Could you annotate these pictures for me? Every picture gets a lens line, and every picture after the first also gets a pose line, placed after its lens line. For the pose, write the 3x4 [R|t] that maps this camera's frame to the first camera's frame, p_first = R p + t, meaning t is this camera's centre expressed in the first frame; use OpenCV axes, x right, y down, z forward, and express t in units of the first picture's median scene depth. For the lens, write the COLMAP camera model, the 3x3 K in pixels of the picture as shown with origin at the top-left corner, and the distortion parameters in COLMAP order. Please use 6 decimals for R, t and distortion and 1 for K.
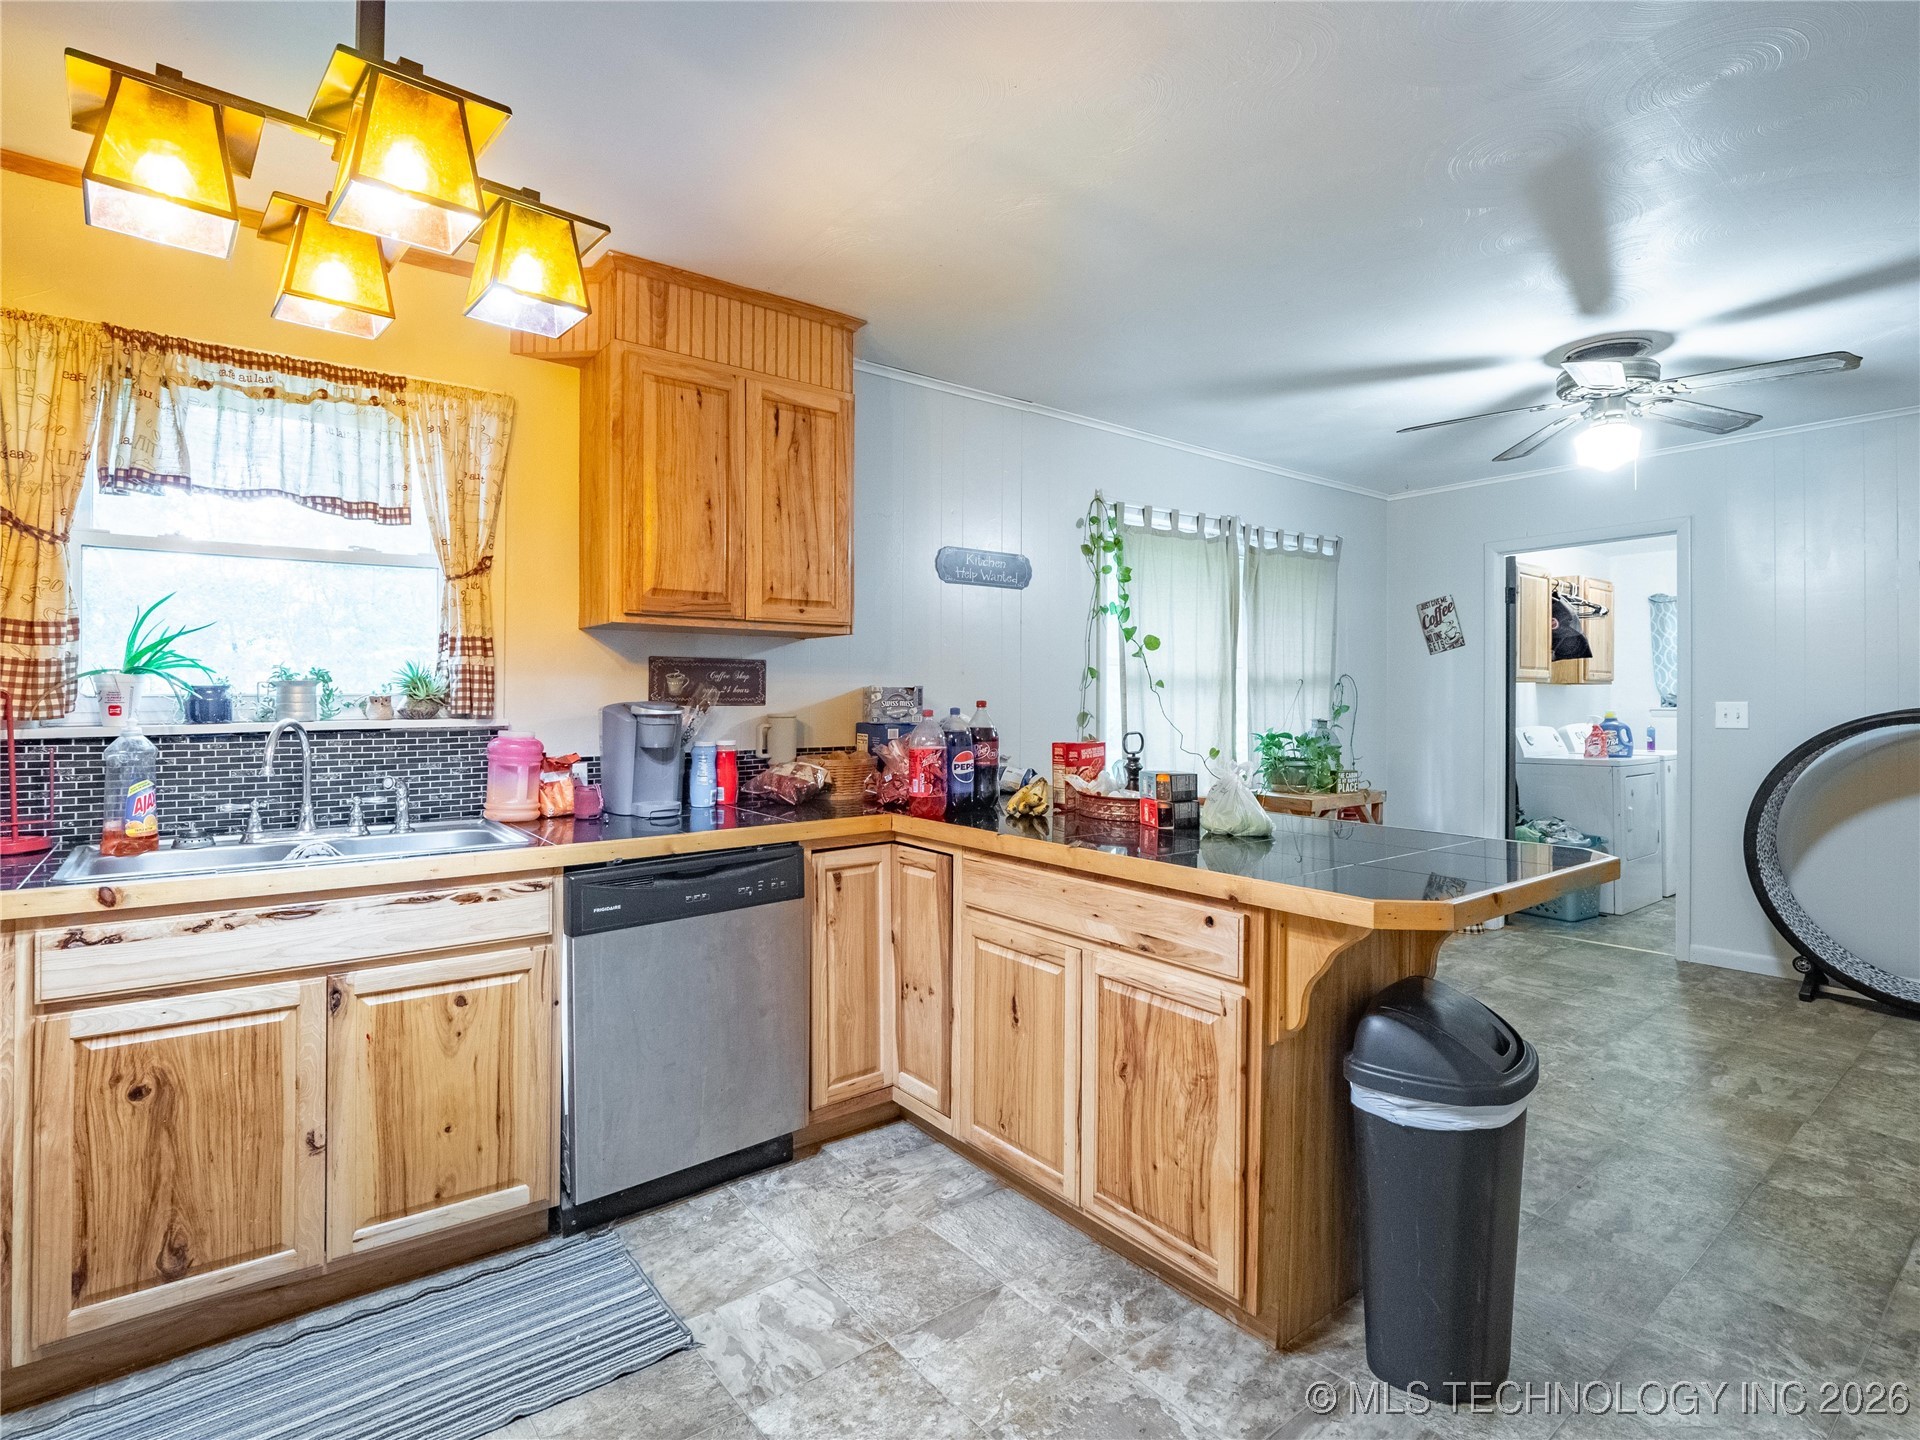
lens RADIAL K [[965.7, 0, 980.2], [0, 965.7, 711.1], [0, 0, 1]] dist [-0.009353, 0.001319]
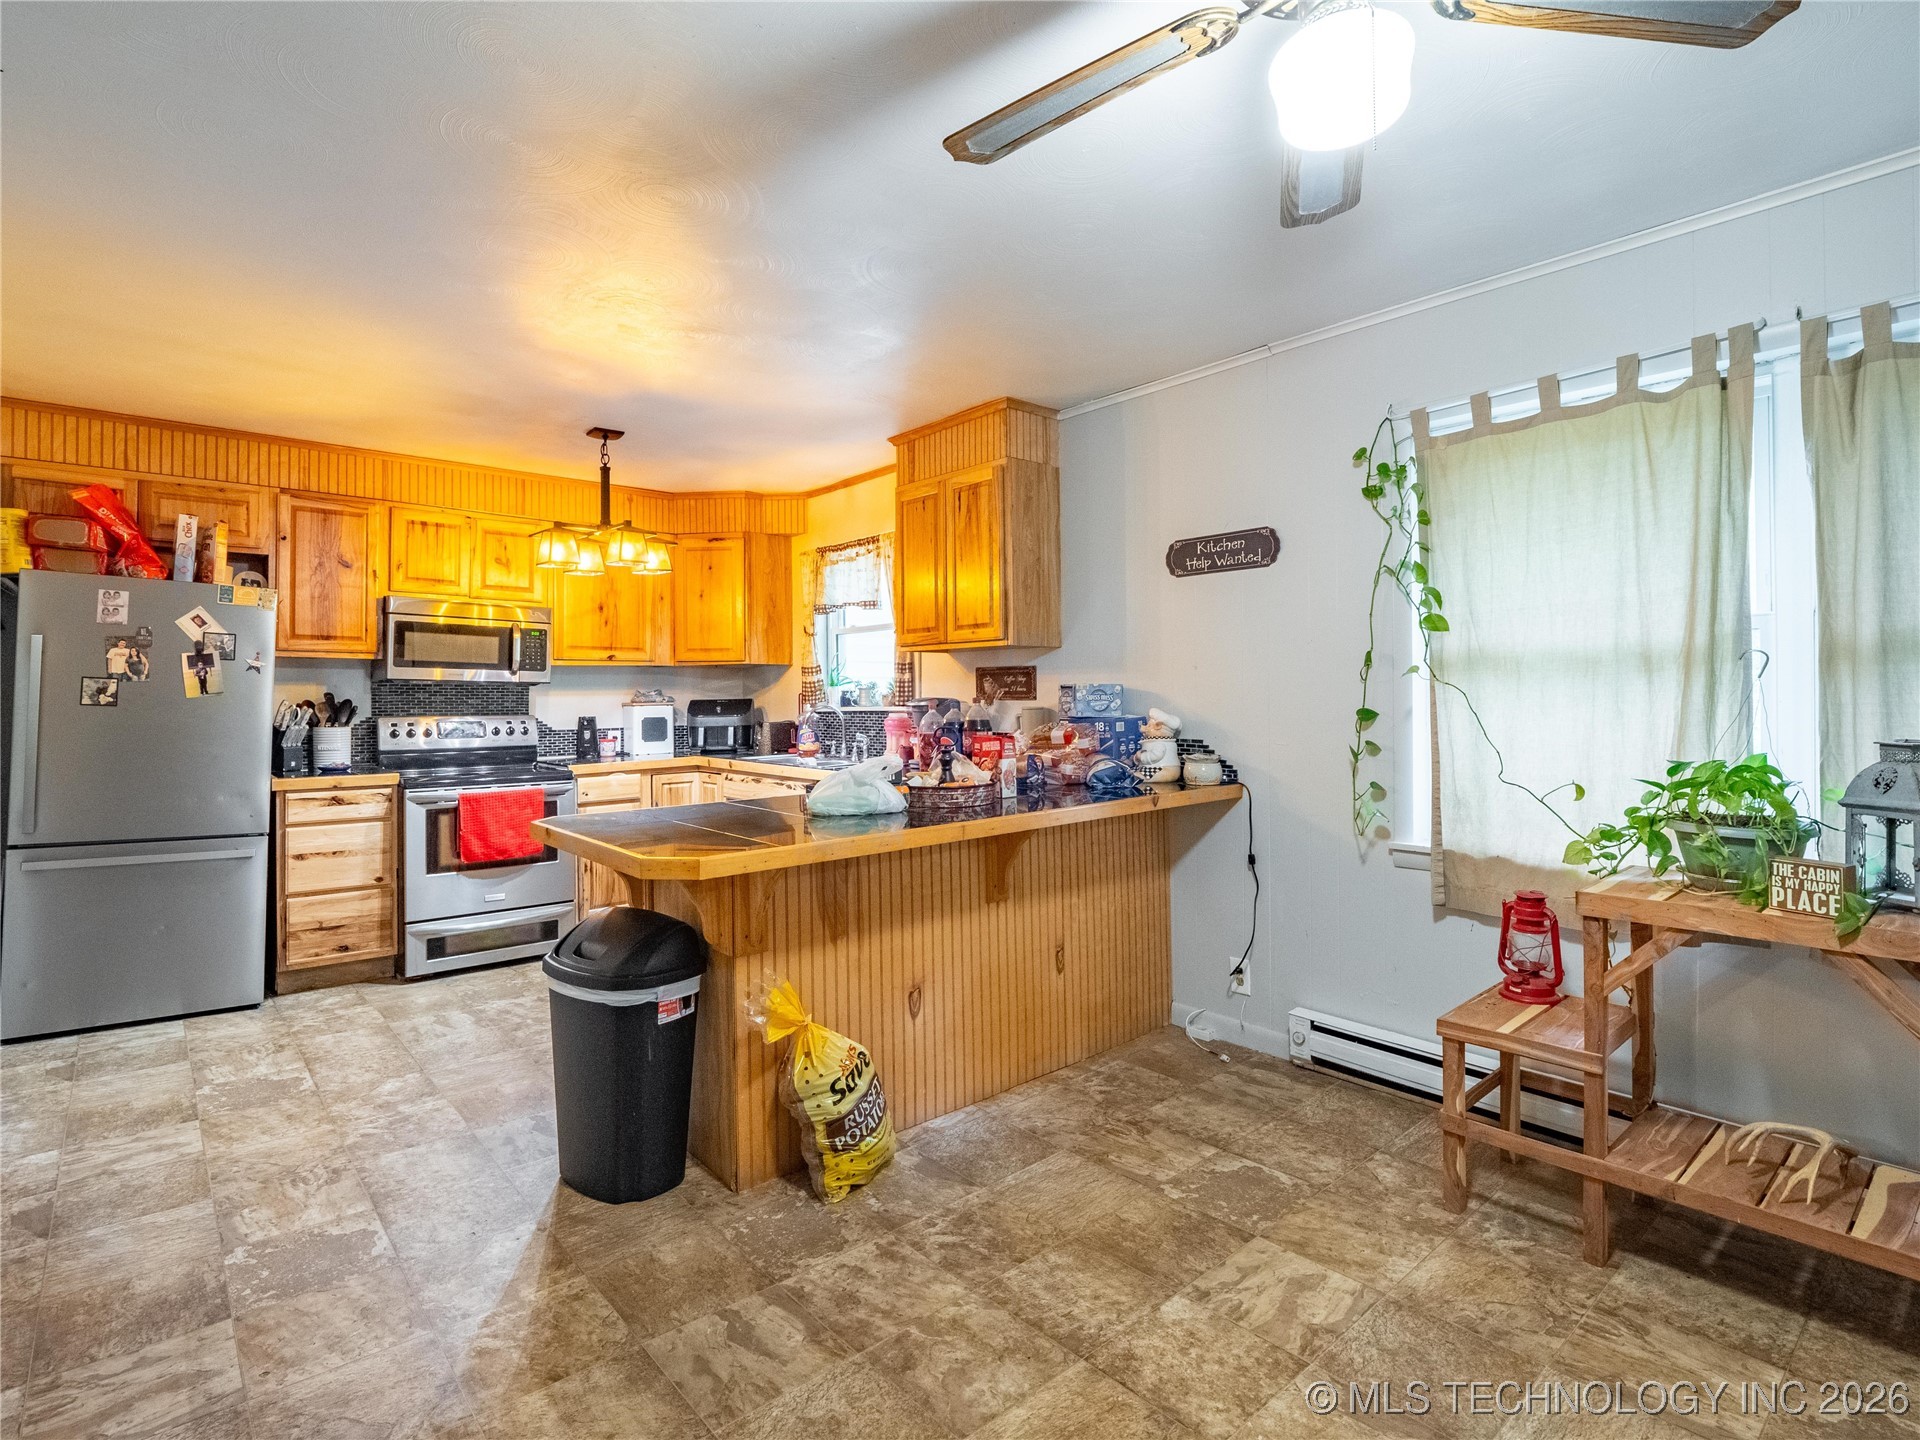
lens RADIAL K [[965.7, 0, 980.3], [0, 965.7, 709.2], [0, 0, 1]] dist [-0.009353, 0.001319]
pose [[0.050200, 0.024340, -0.998443, 1.155406], [0.008912, 0.999652, 0.024818, -0.028299], [0.998699, -0.010144, 0.049966, 0.906554]]
